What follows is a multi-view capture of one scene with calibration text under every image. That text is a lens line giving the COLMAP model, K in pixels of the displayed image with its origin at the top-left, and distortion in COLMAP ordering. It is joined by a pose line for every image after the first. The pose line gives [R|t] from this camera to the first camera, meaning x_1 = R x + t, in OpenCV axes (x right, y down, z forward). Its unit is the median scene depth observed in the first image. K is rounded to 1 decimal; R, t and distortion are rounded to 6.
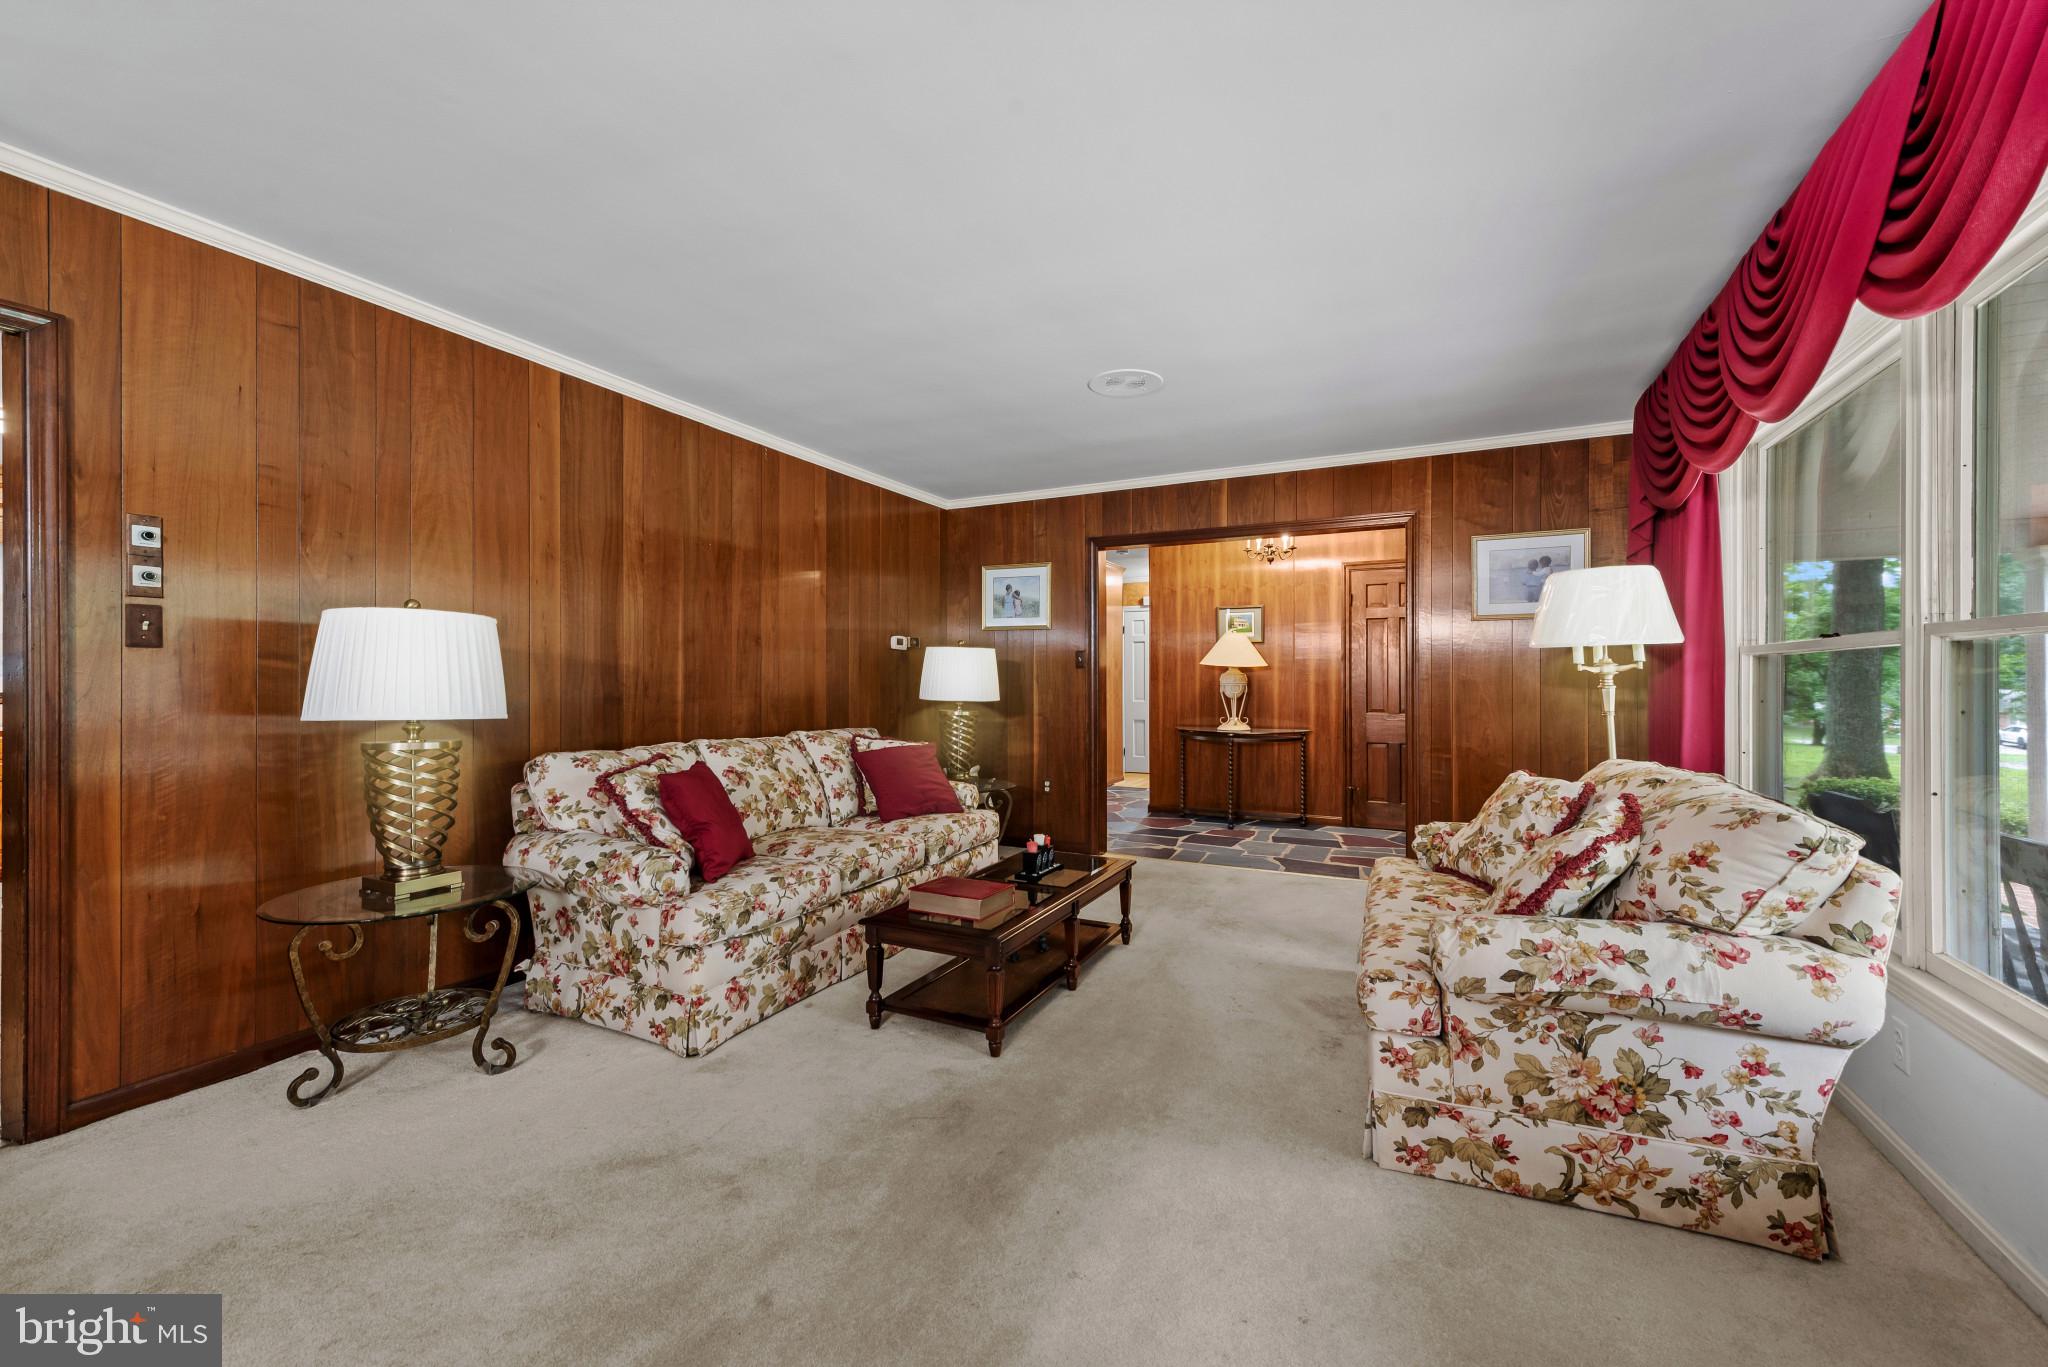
lens RADIAL K [[810.4, 0, 1024.0], [0, 810.4, 683.5], [0, 0, 1]] dist [0.009786, -0.000182]
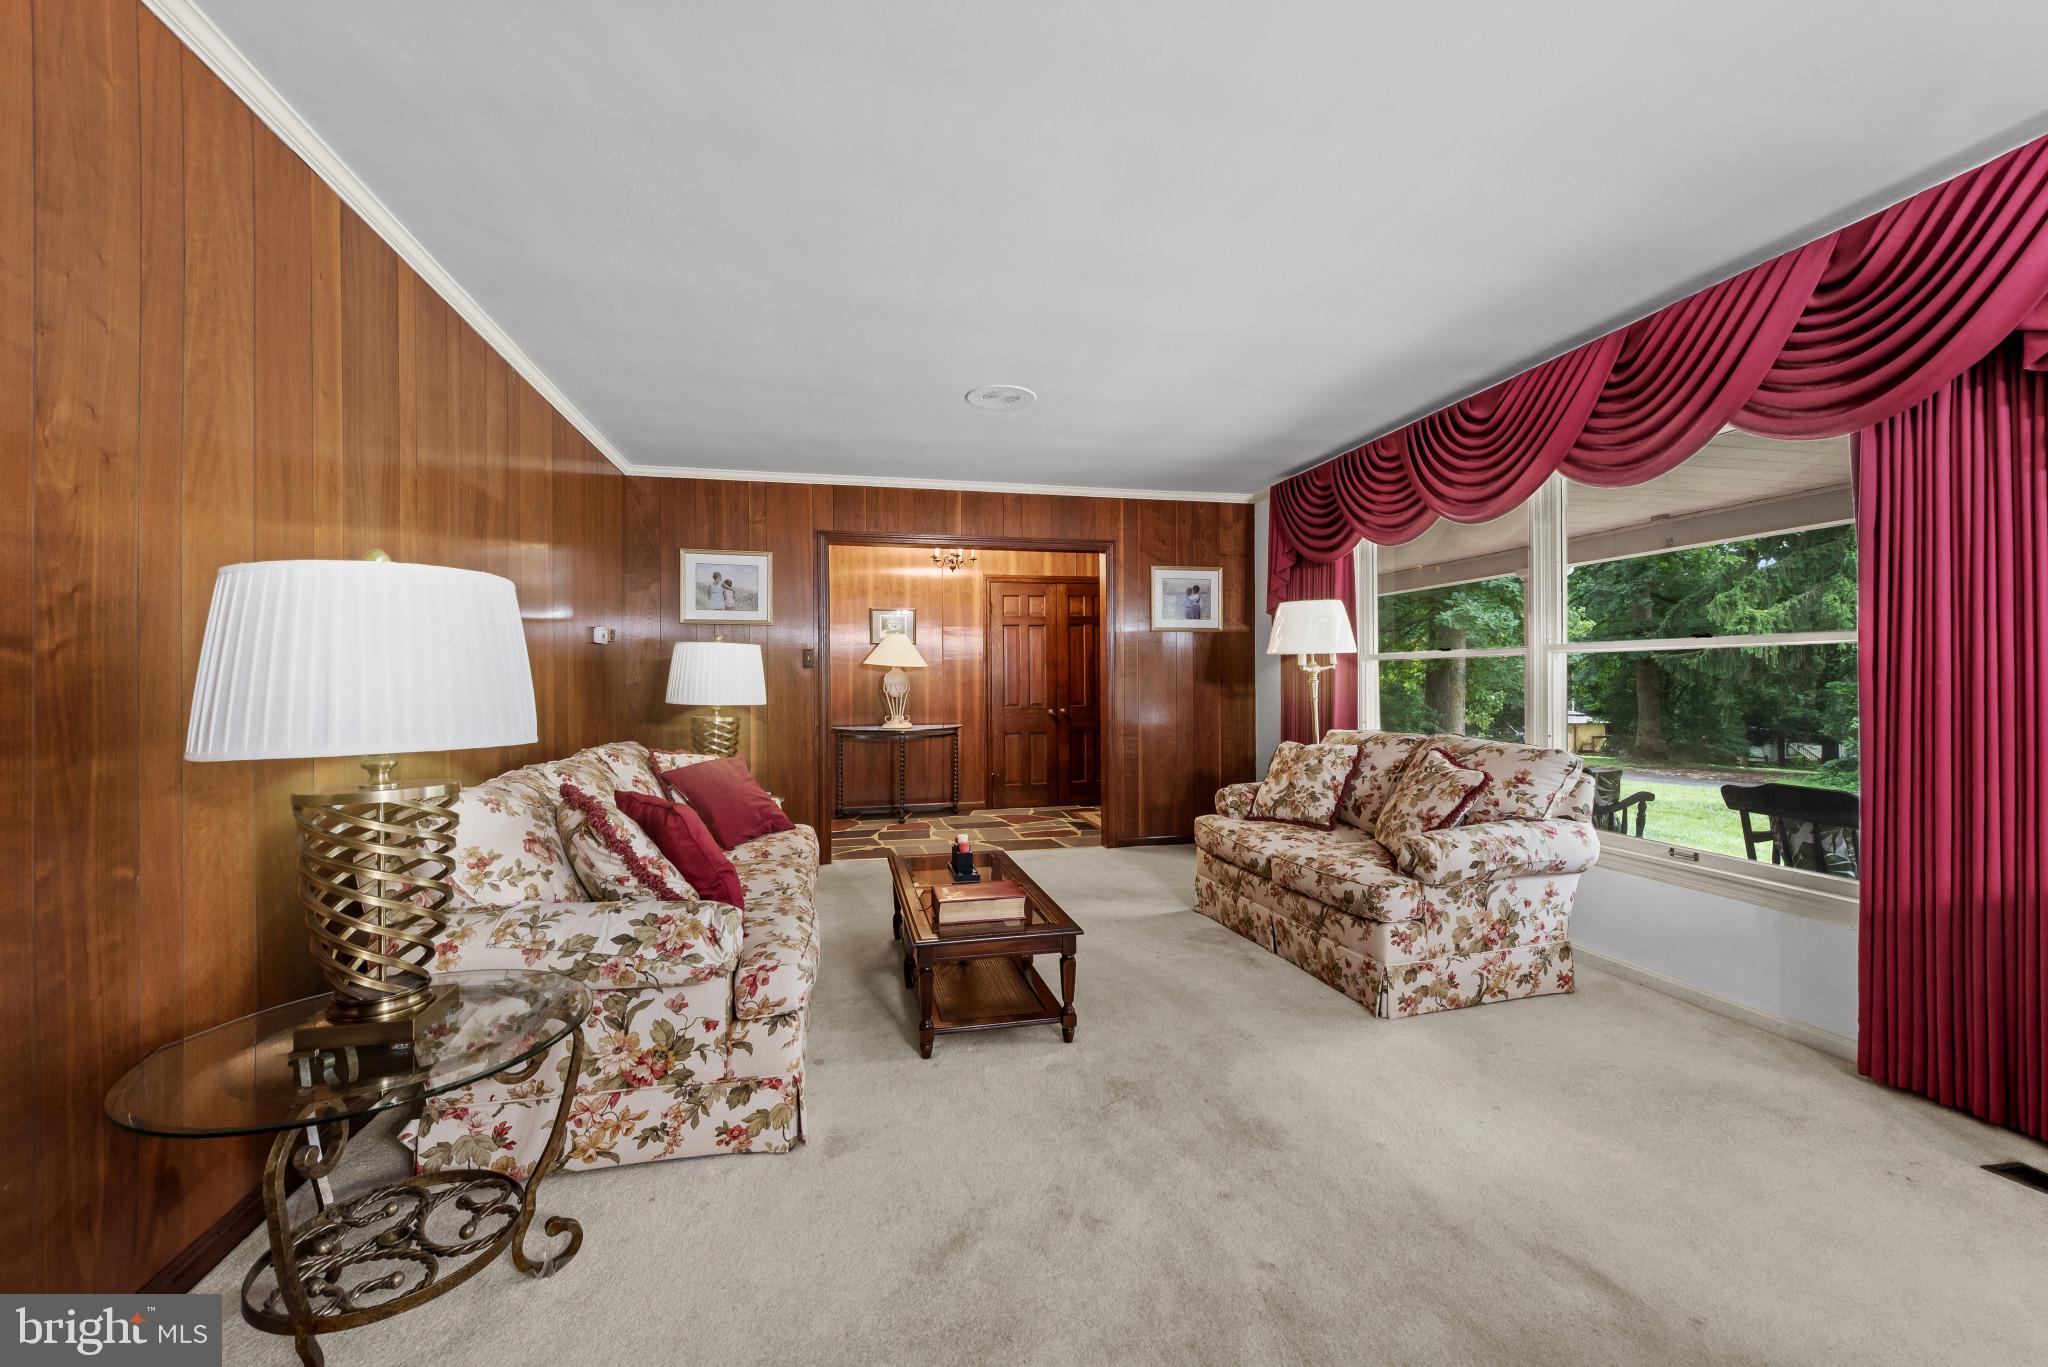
lens RADIAL K [[822.6, 0, 1024.8], [0, 822.6, 676.3], [0, 0, 1]] dist [0.008130, -0.000609]
pose [[0.775464, -0.004182, 0.631378, -0.689899], [0.009795, 0.999937, -0.005406, -0.002085], [-0.631316, 0.010377, 0.775456, 0.200789]]
